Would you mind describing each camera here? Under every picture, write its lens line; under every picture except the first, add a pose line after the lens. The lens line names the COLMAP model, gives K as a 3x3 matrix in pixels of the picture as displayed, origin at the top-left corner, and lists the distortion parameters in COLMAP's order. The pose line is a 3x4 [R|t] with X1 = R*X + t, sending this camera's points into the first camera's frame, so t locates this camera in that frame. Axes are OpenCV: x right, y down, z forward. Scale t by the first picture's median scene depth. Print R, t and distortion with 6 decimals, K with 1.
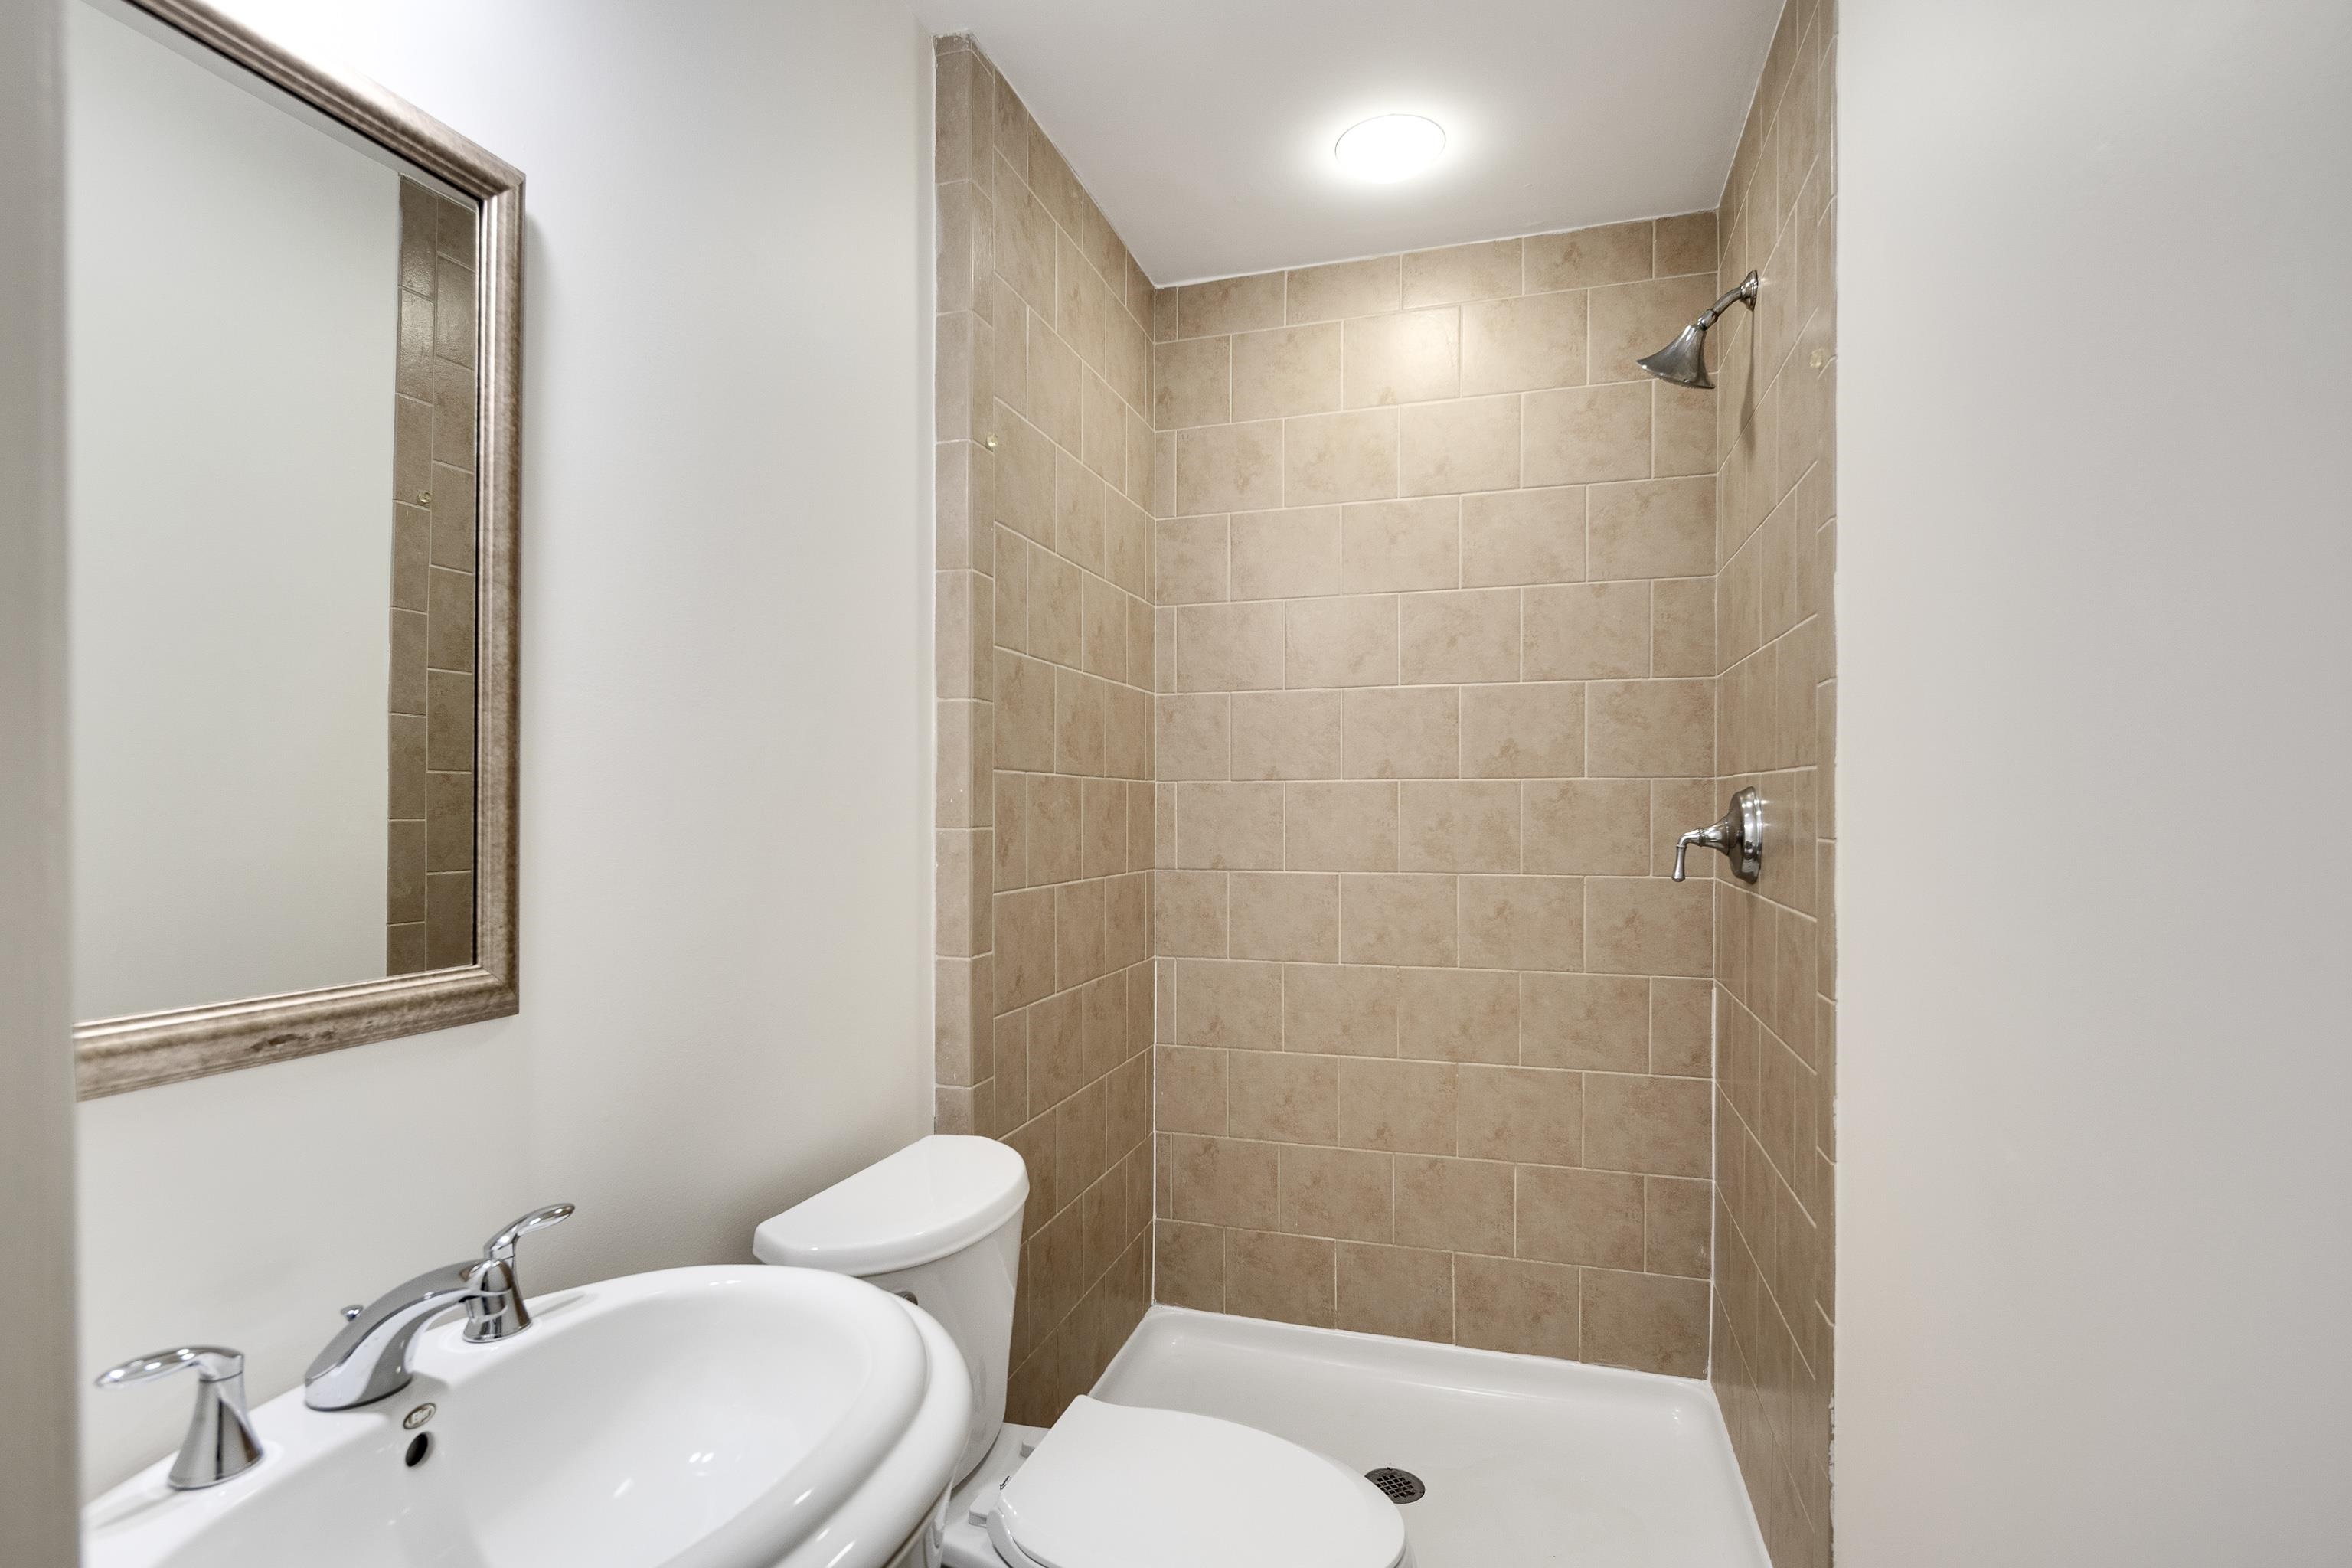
lens RADIAL K [[1143.3, 0, 1163.1], [0, 1143.3, 815.1], [0, 0, 1]] dist [0.006703, -0.004200]
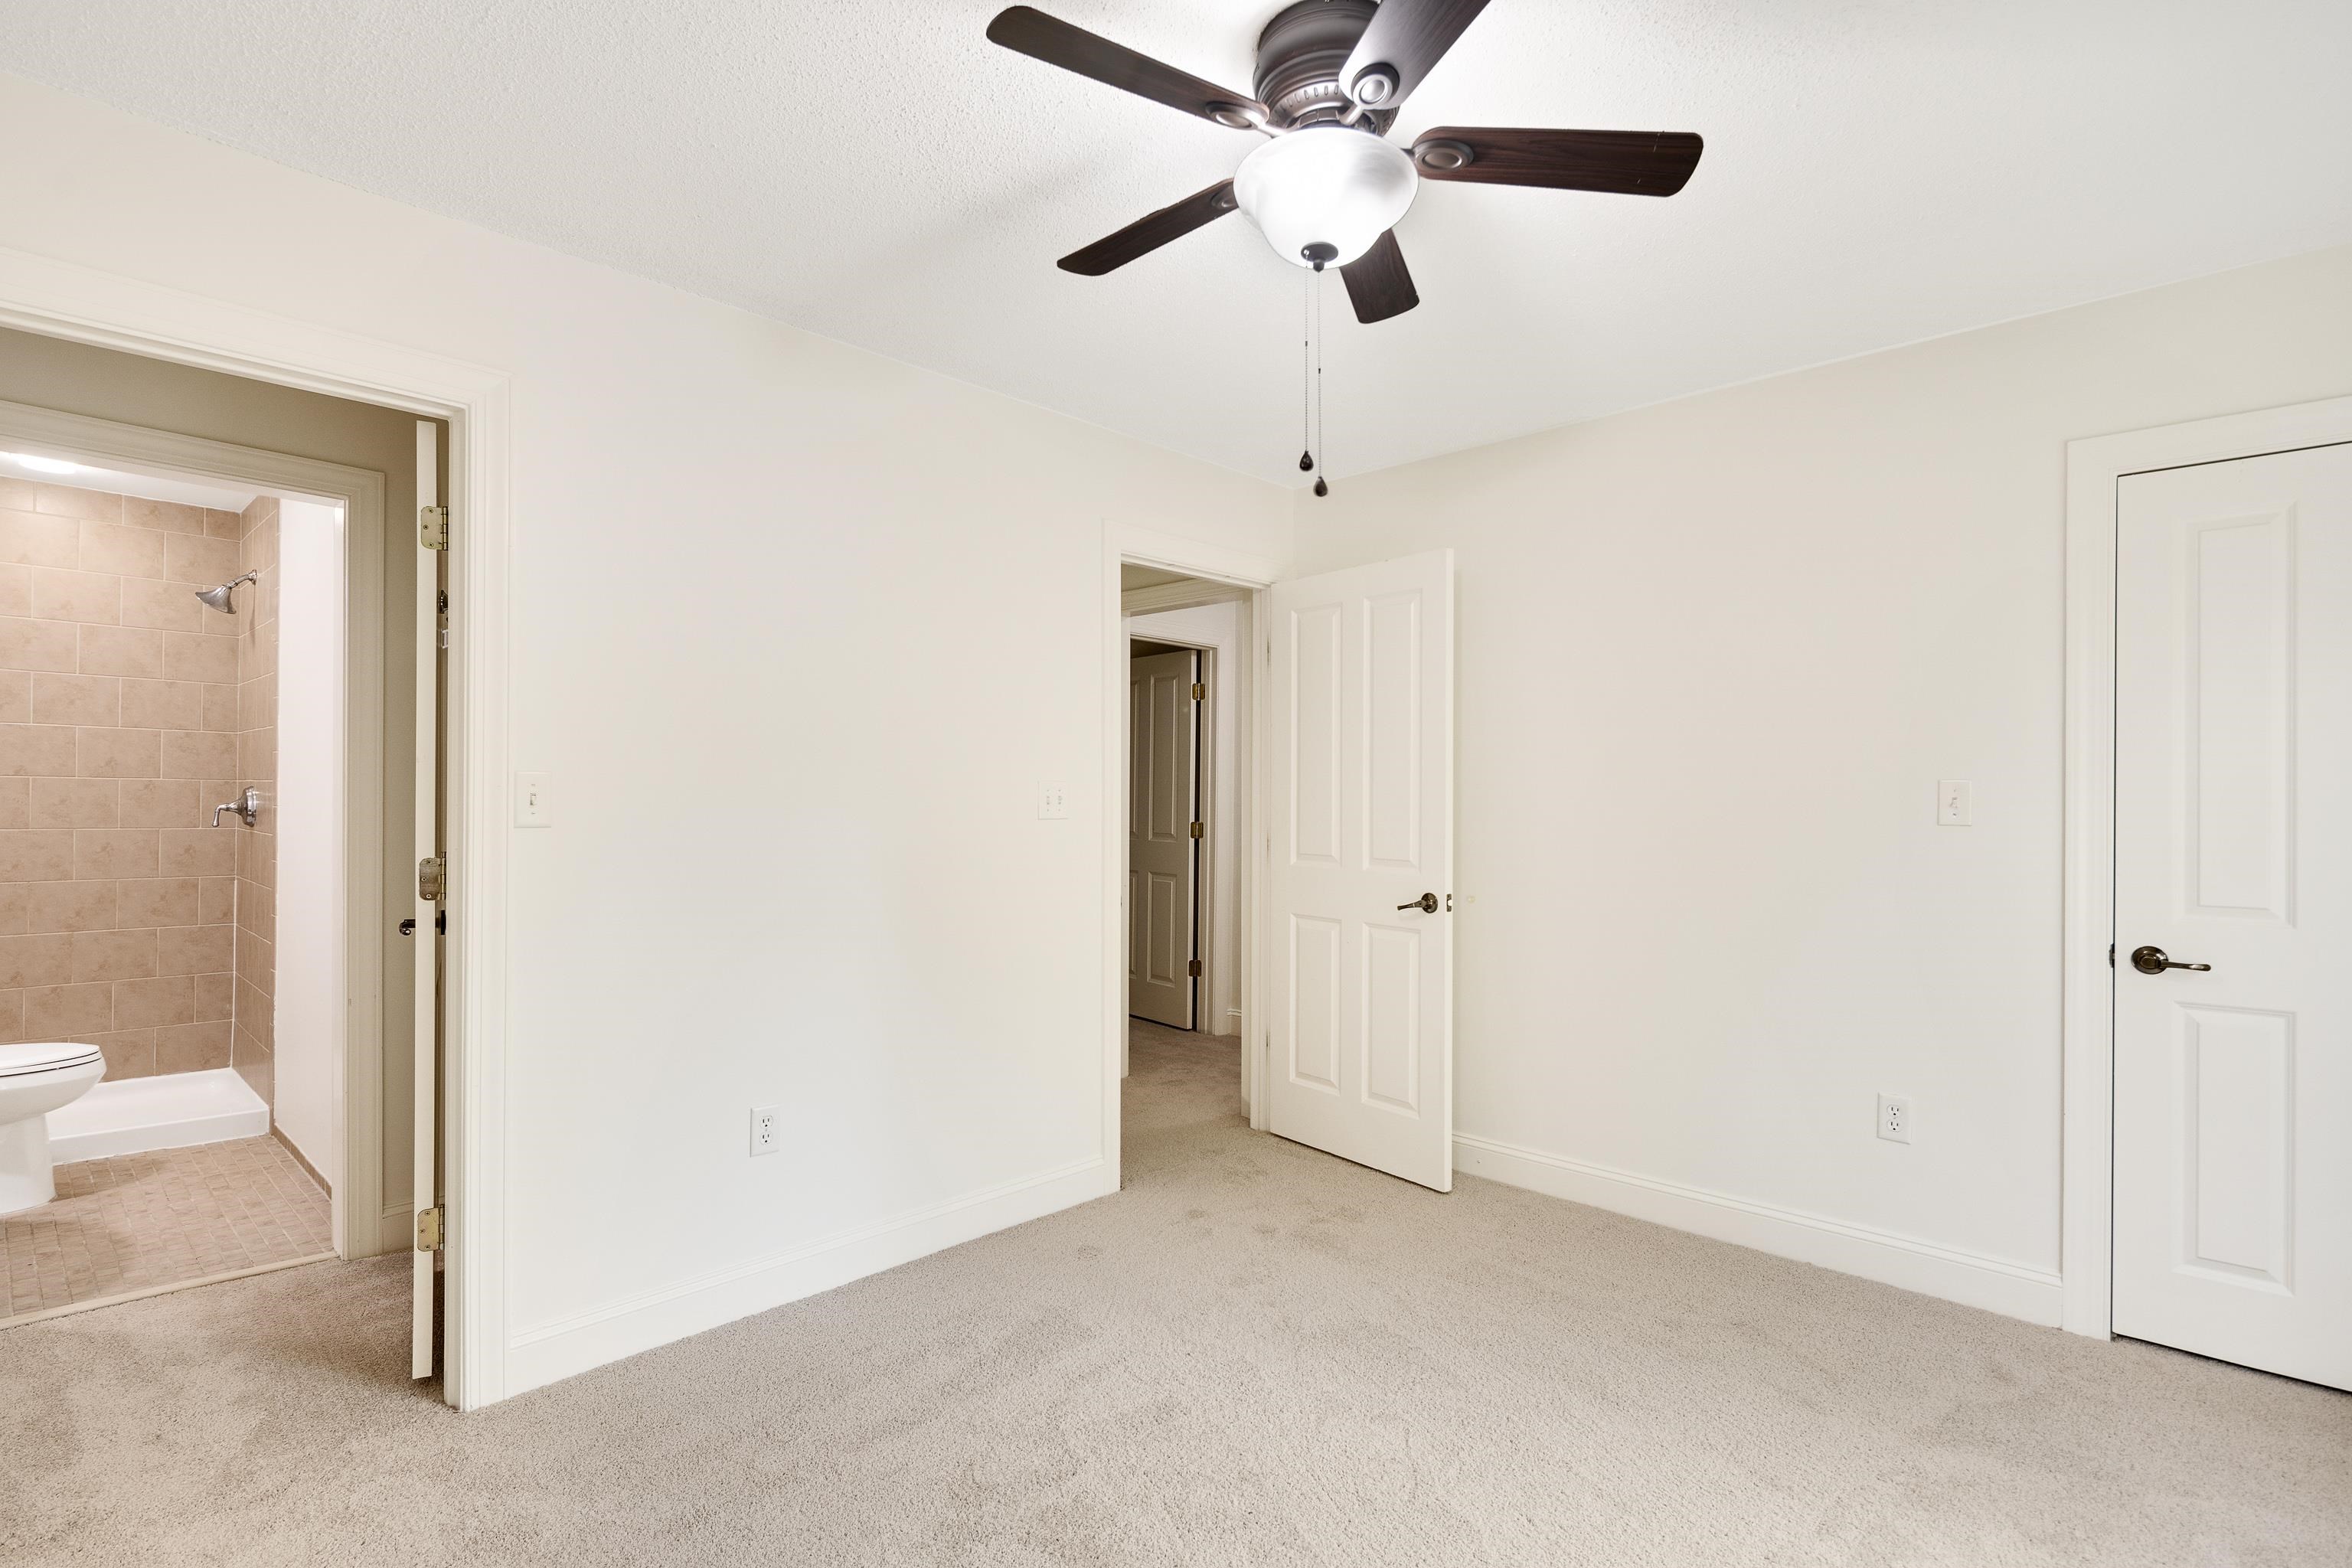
lens RADIAL K [[1143.3, 0, 1157.4], [0, 1143.3, 802.2], [0, 0, 1]] dist [0.006703, -0.004200]
pose [[0.450355, 0.006006, 0.892830, -0.615956], [-0.006024, 0.999975, -0.003688, 0.004600], [-0.892830, -0.003718, 0.450379, -1.411246]]
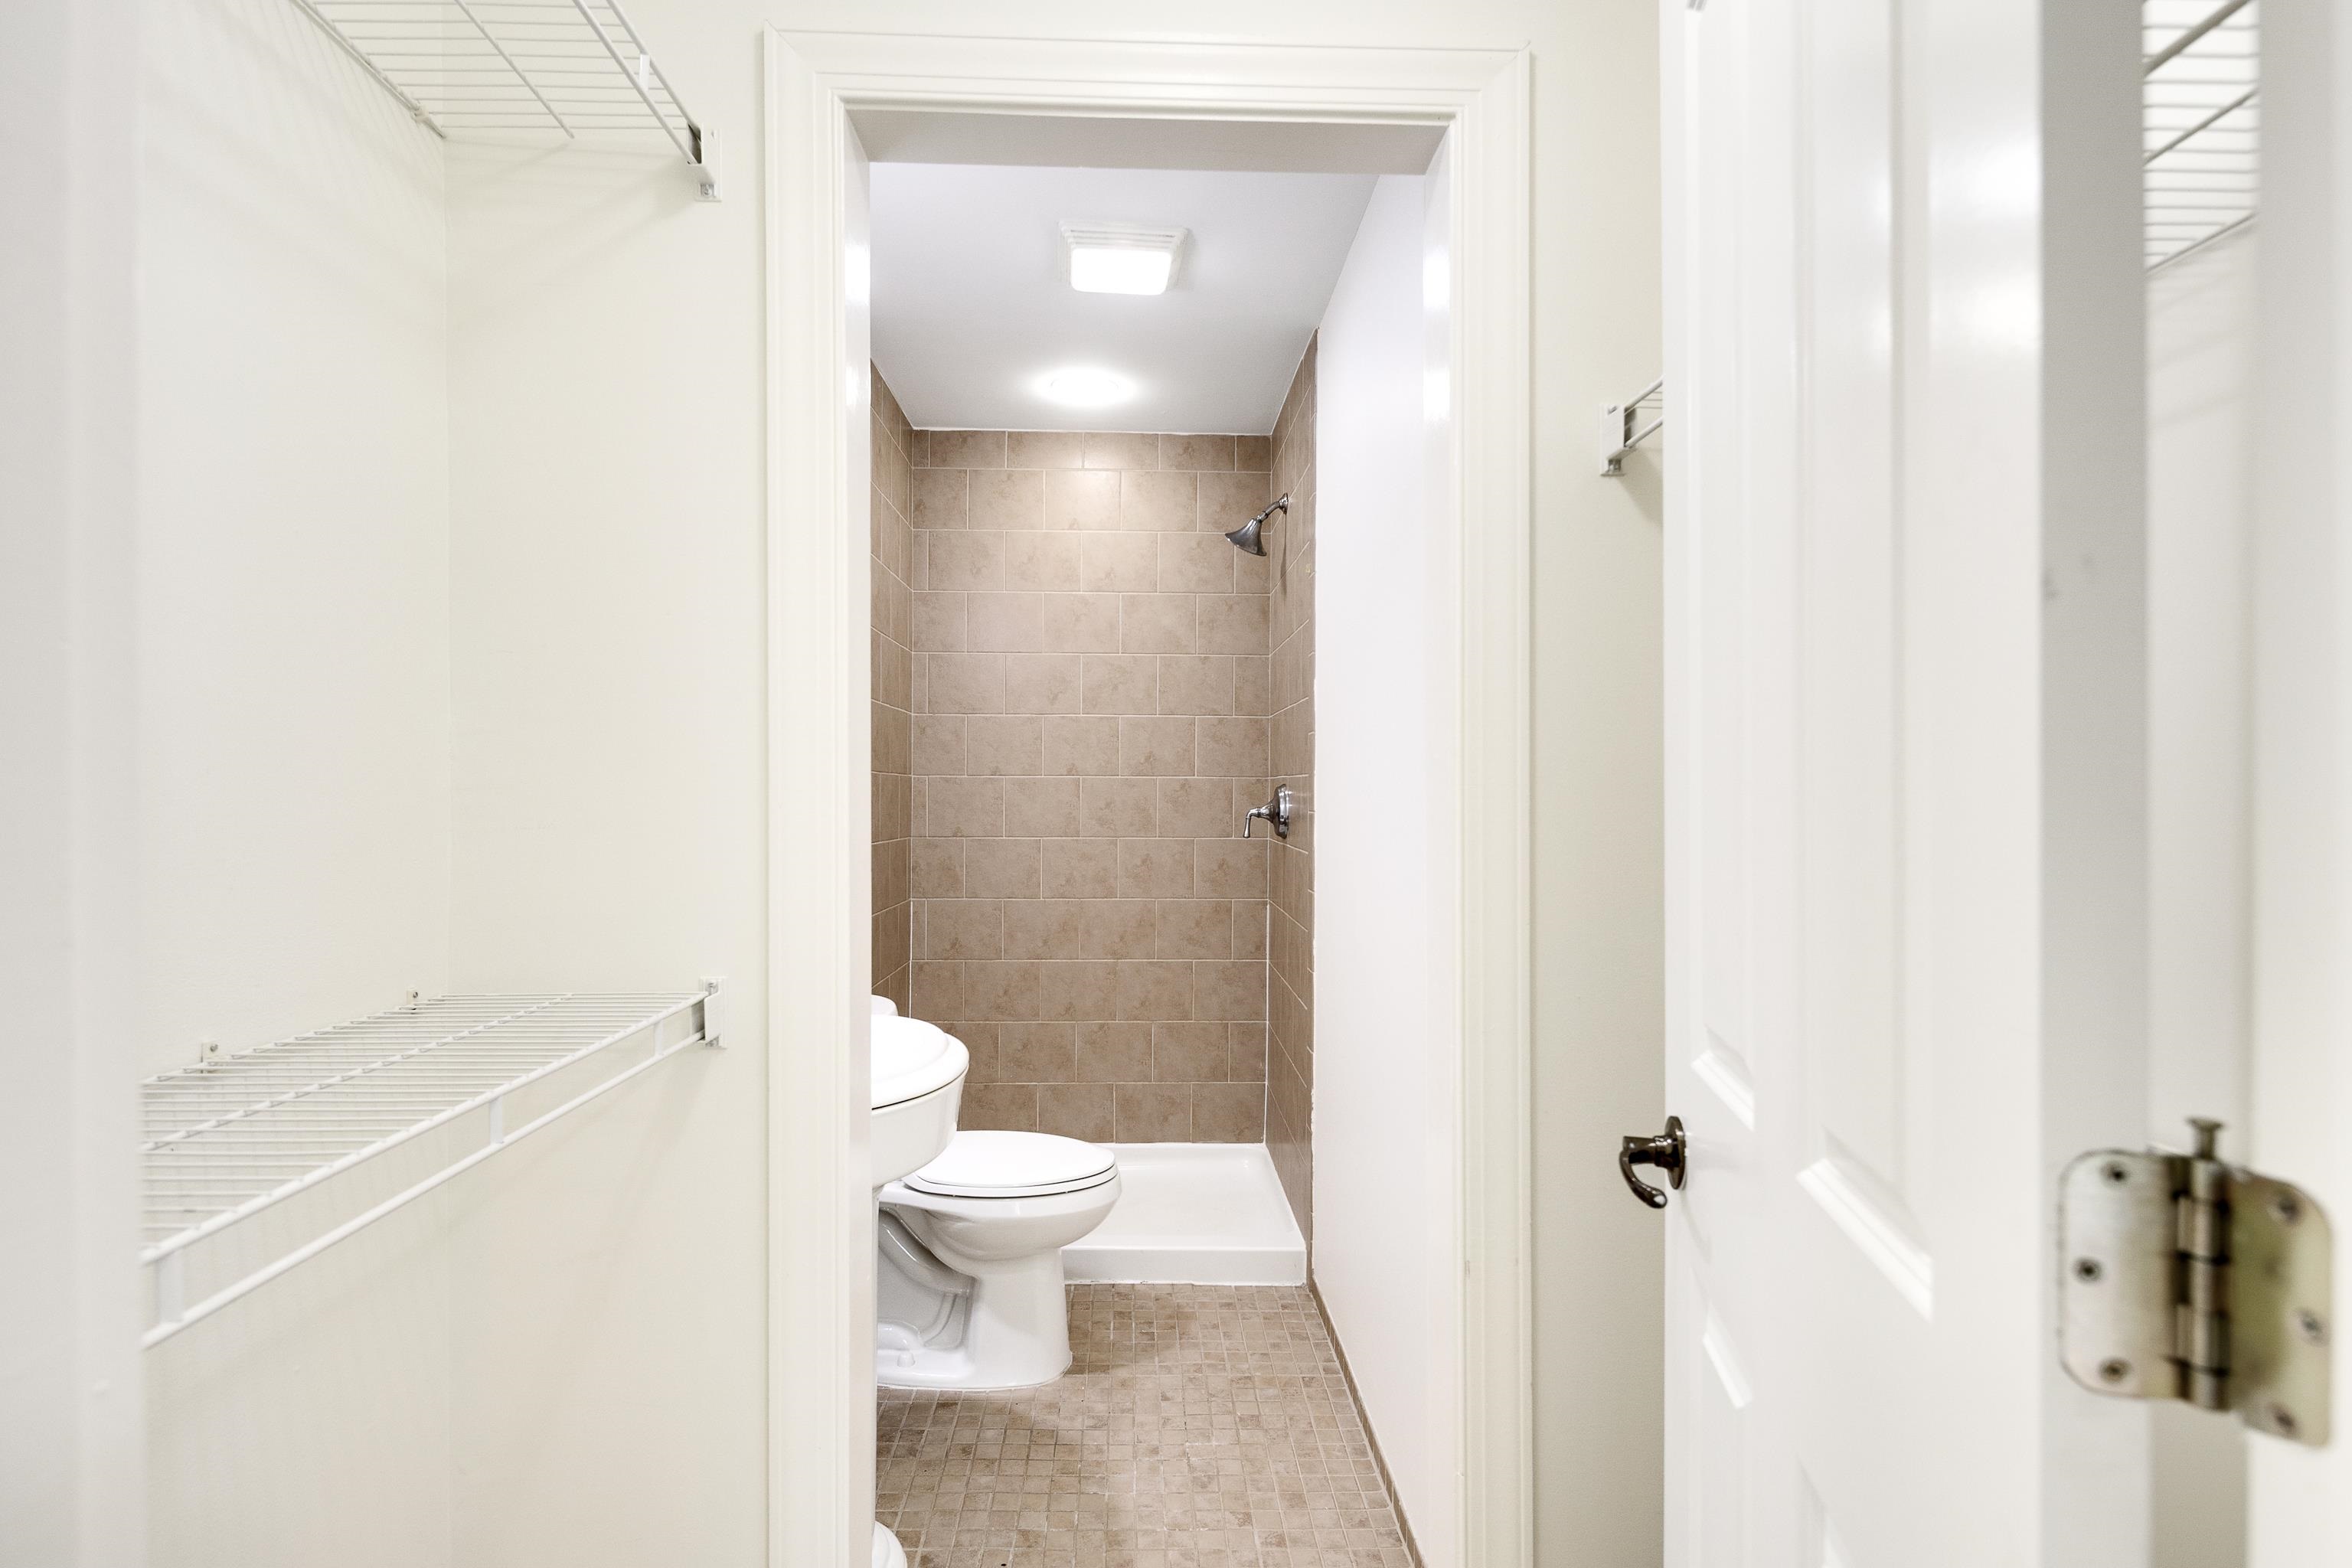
lens RADIAL K [[1143.3, 0, 1157.7], [0, 1143.3, 796.0], [0, 0, 1]] dist [0.006703, -0.004200]
pose [[0.946897, 0.004559, 0.321506, -0.193545], [-0.003294, 0.999985, -0.004480, 0.001749], [-0.321521, 0.003183, 0.946897, -0.493094]]
